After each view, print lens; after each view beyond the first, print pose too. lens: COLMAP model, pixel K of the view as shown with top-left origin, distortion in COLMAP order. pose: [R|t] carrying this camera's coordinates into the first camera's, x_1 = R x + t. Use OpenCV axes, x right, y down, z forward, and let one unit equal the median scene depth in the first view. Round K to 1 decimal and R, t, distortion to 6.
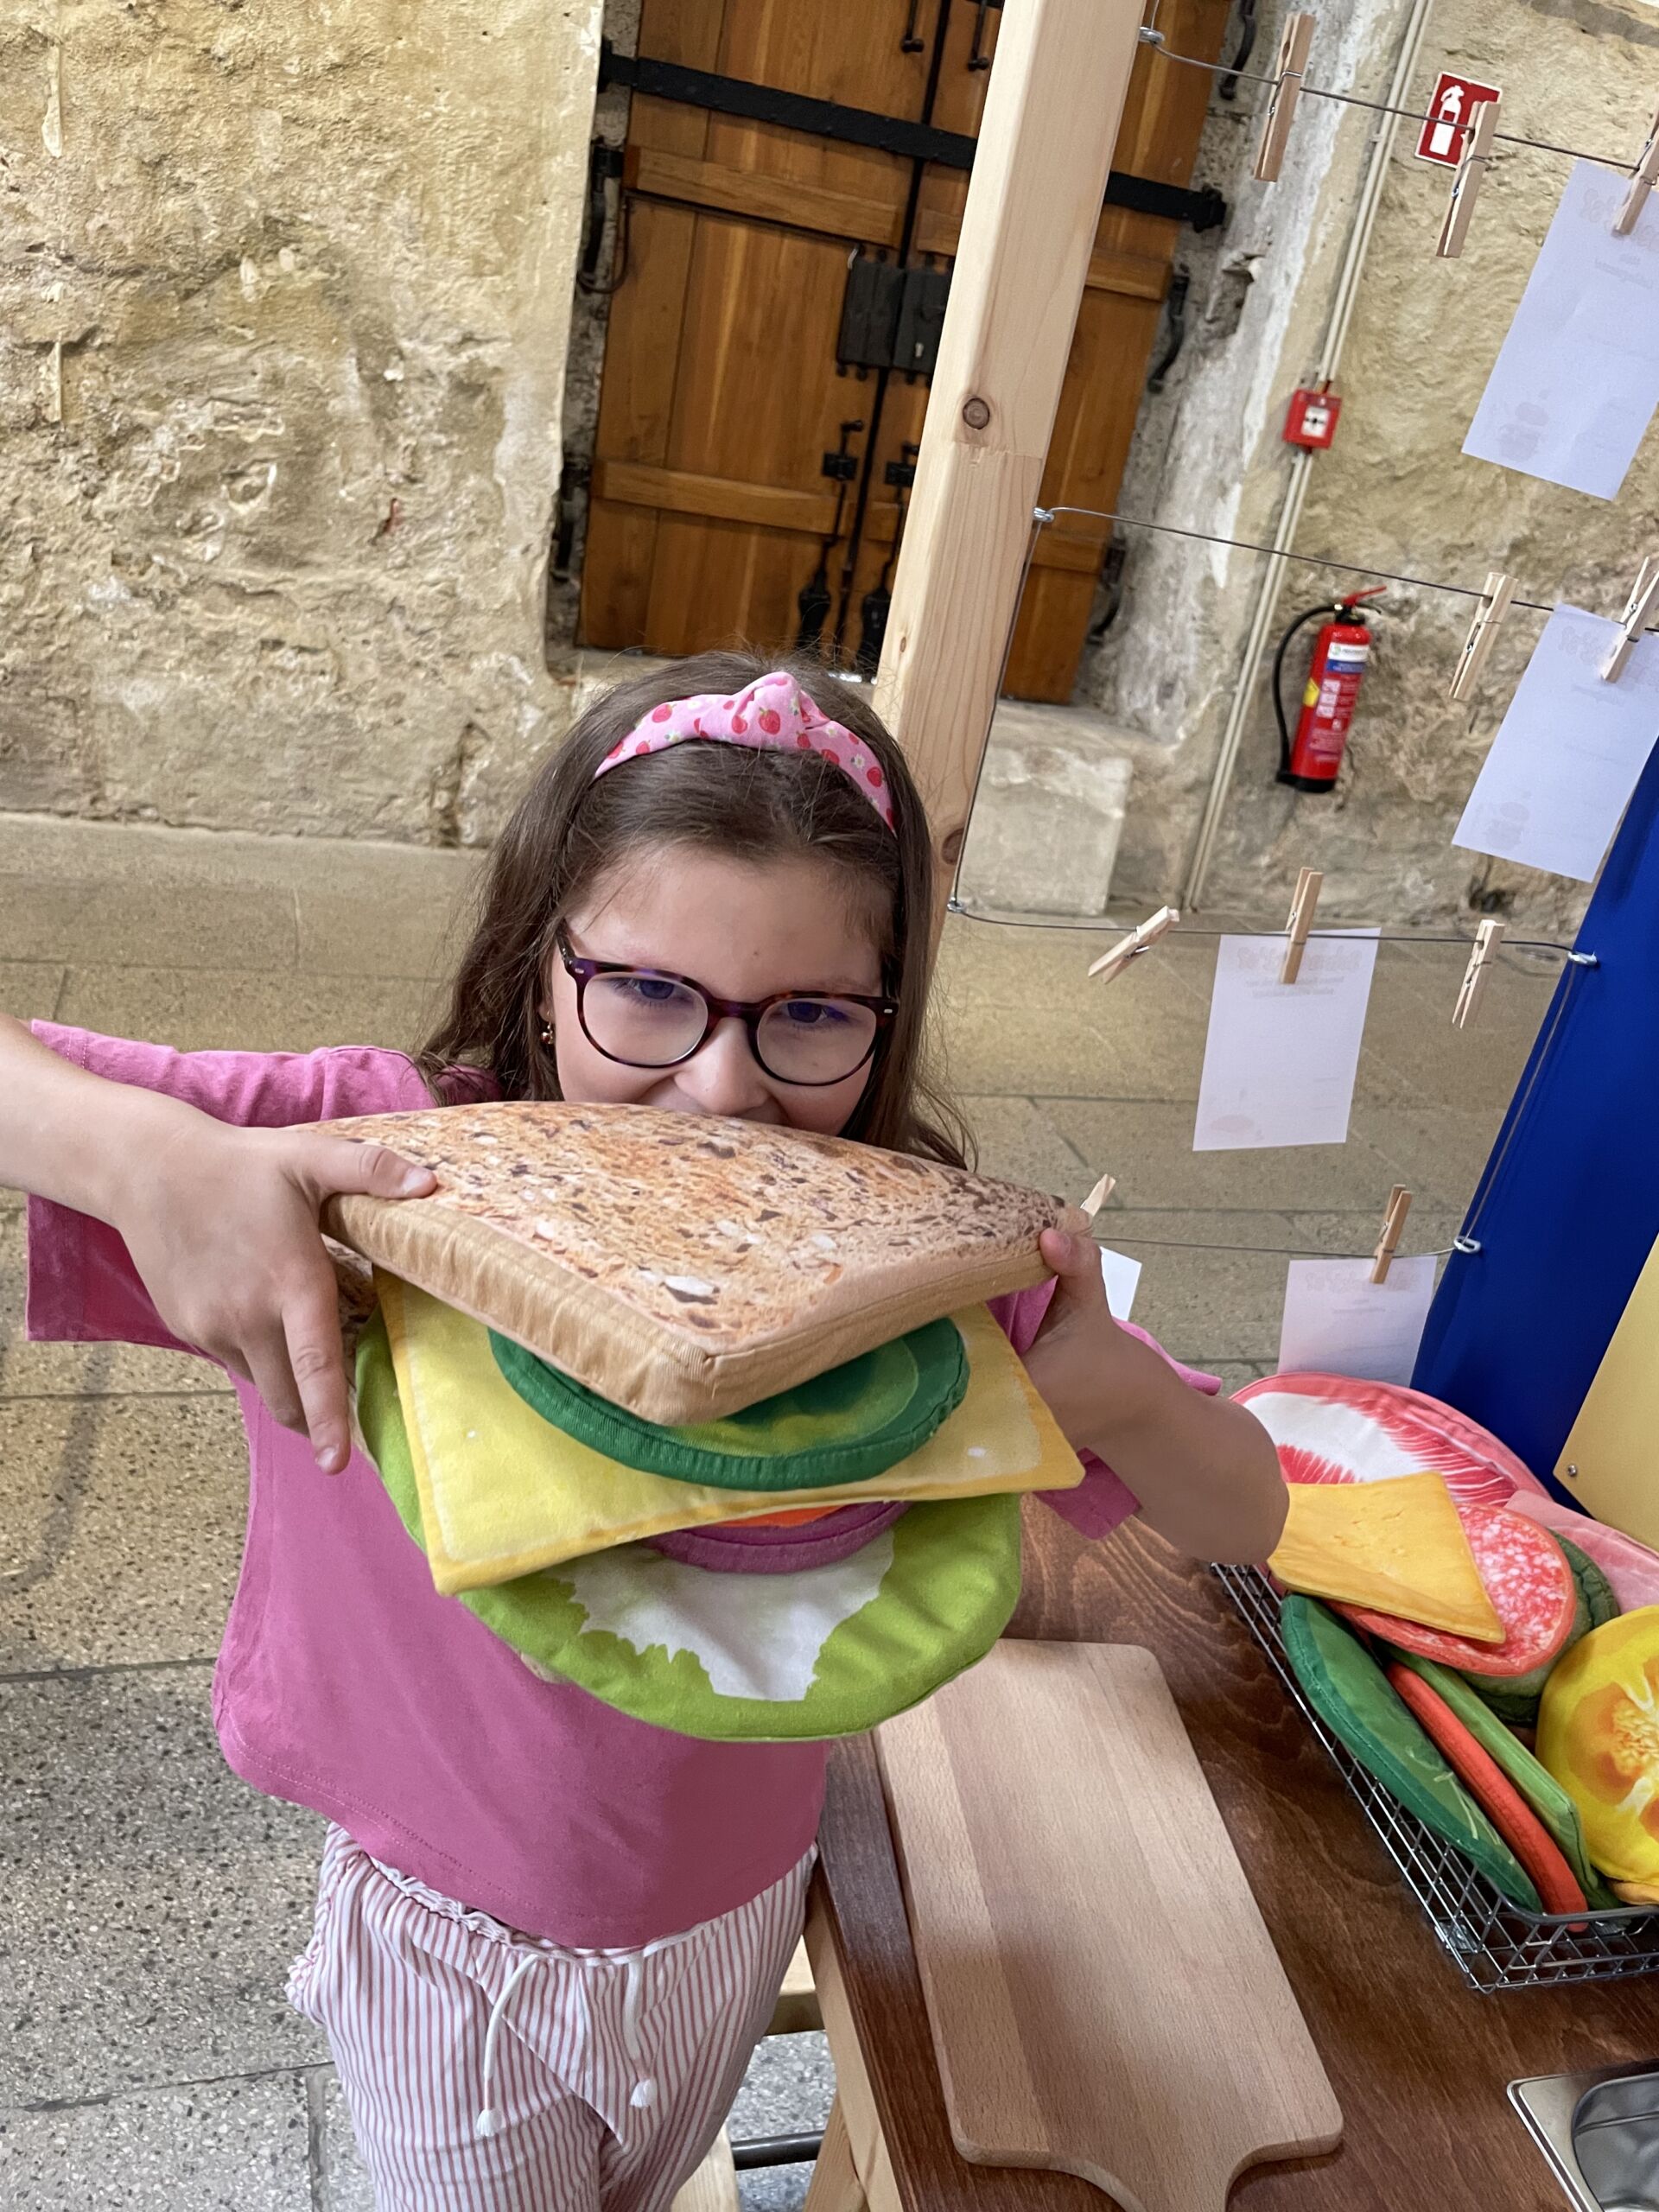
lens RADIAL K [[1707.5, 0, 823.9], [0, 1707.5, 1114.1], [0, 0, 1]] dist [0.057634, -0.059592]
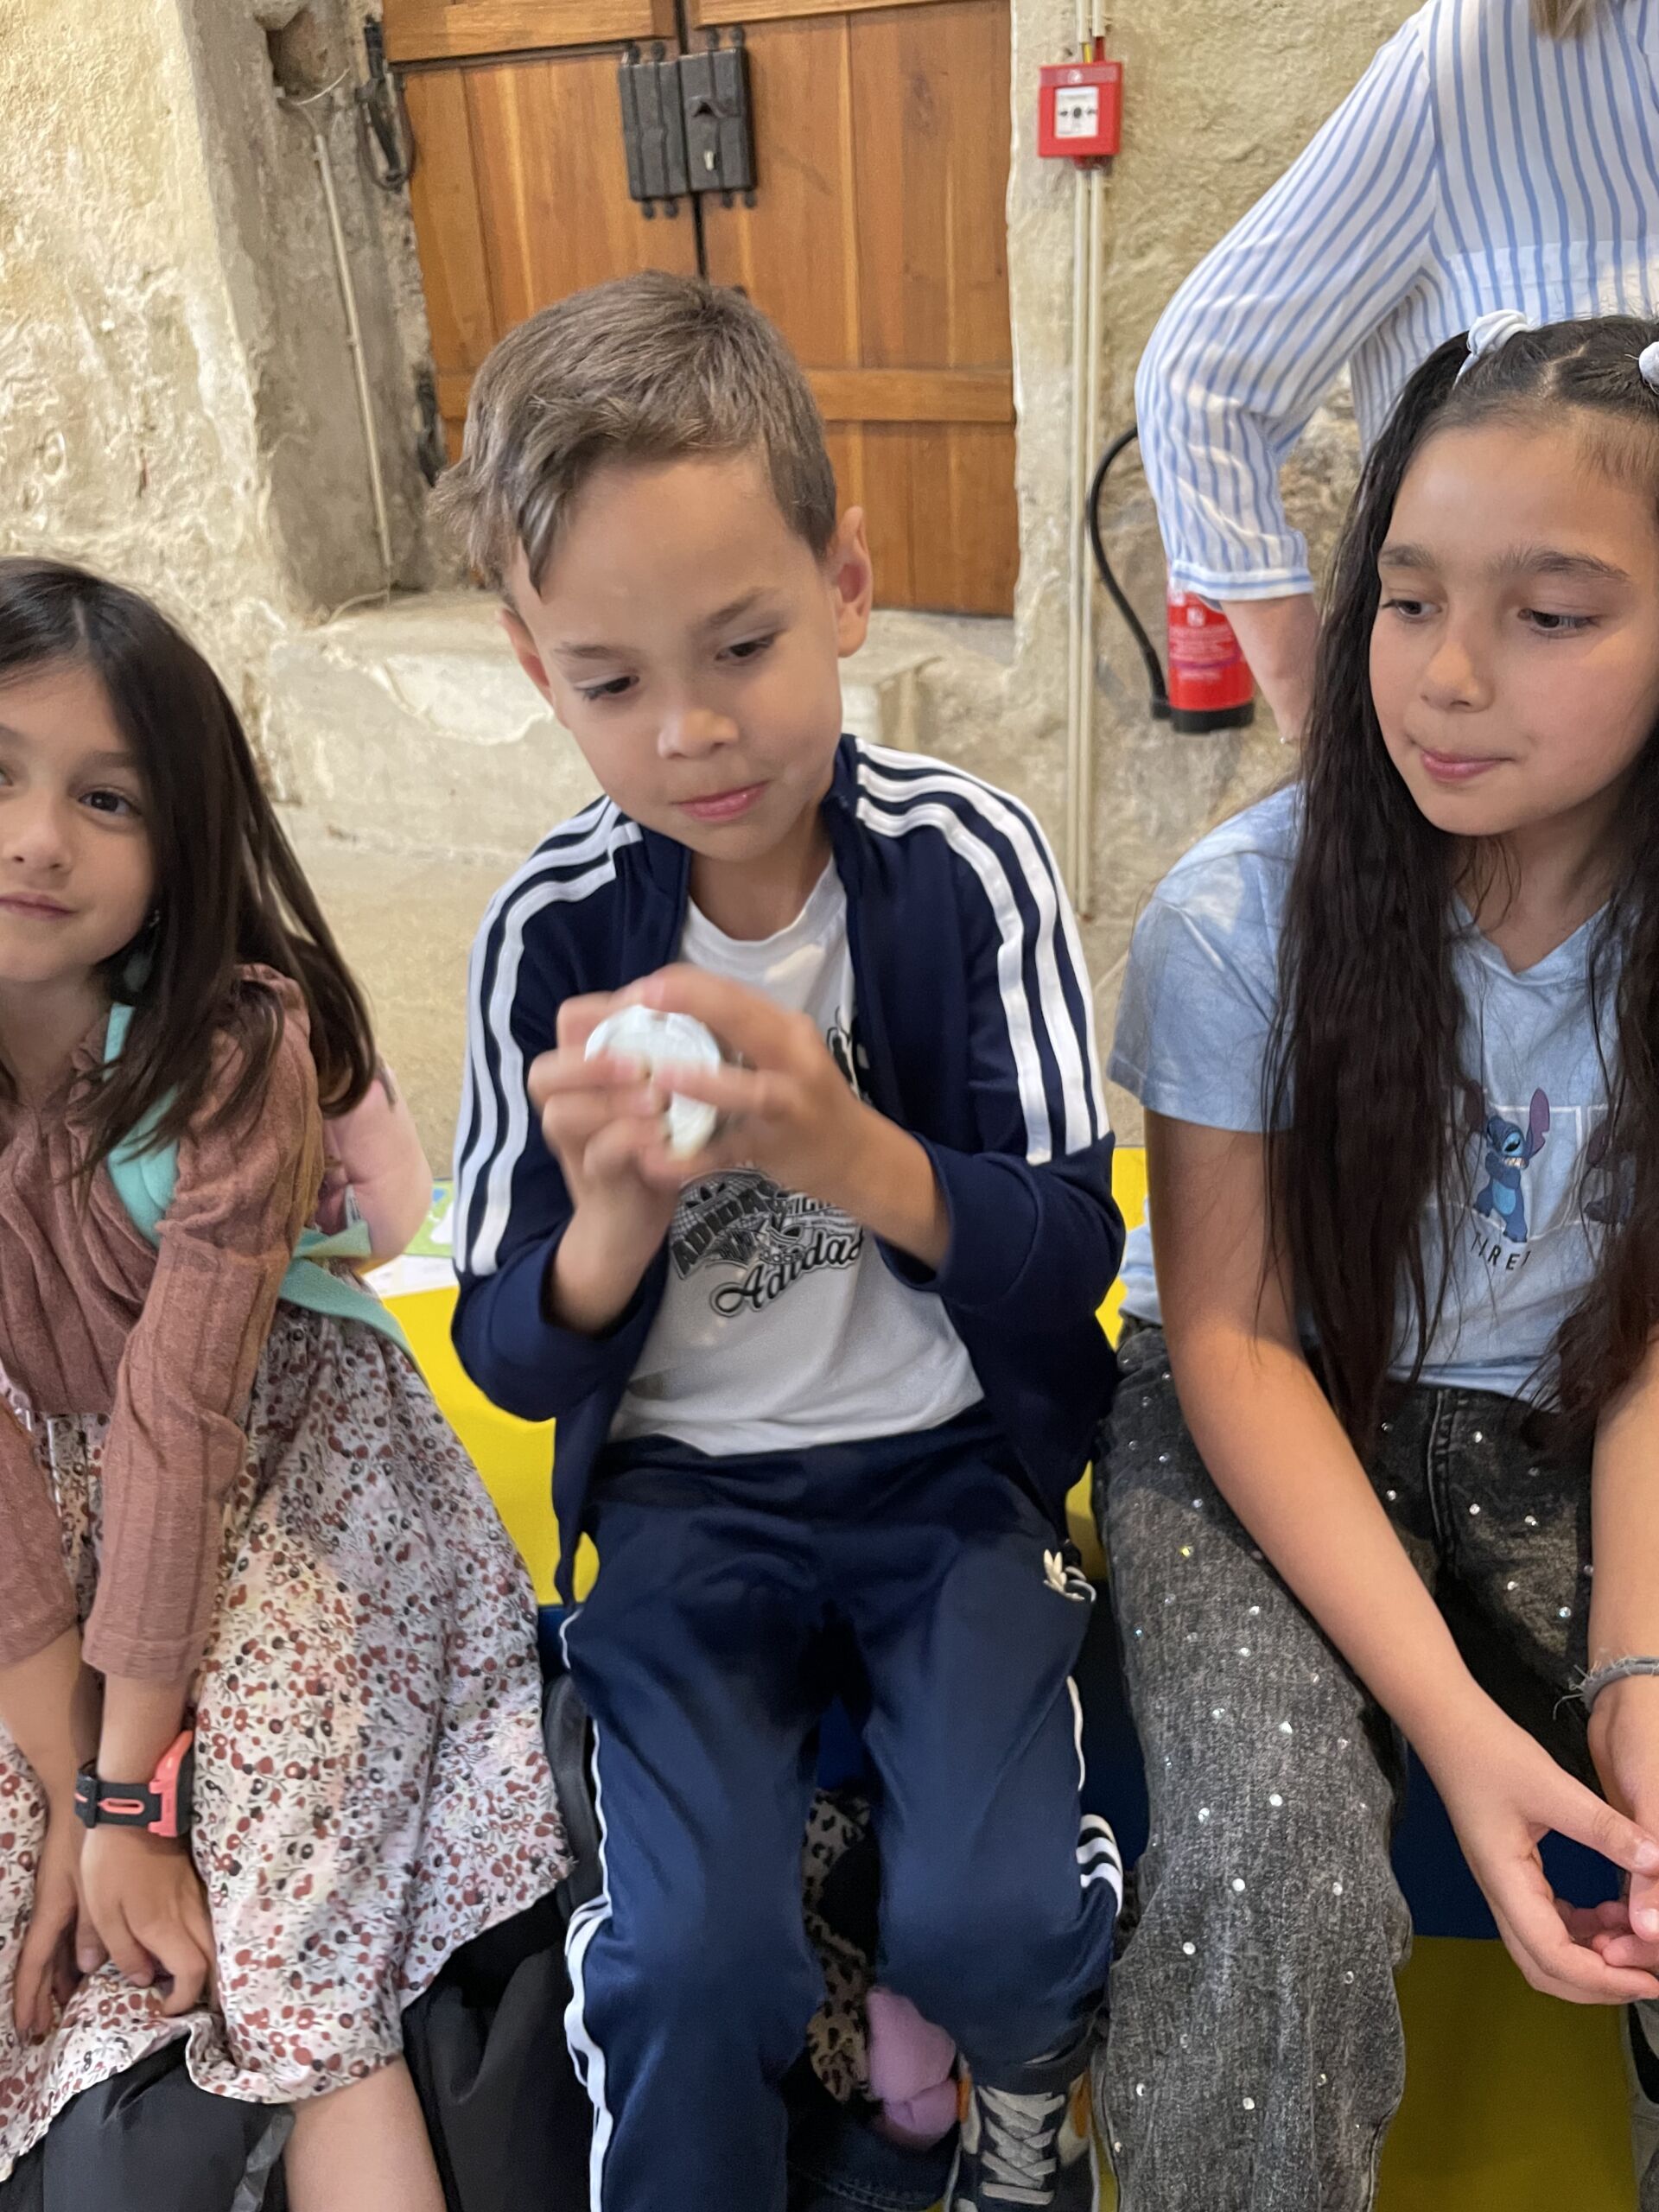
lens RADIAL K [[1707.5, 0, 831.5], [0, 1707.5, 1101.5], [0, 0, 1]] dist [0.057634, -0.059592]
pose [[0.692063, 0.129641, -0.710099, 0.765232], [-0.138075, 0.989350, 0.046056, -0.081623], [0.708508, 0.066173, 0.702594, 0.585574]]
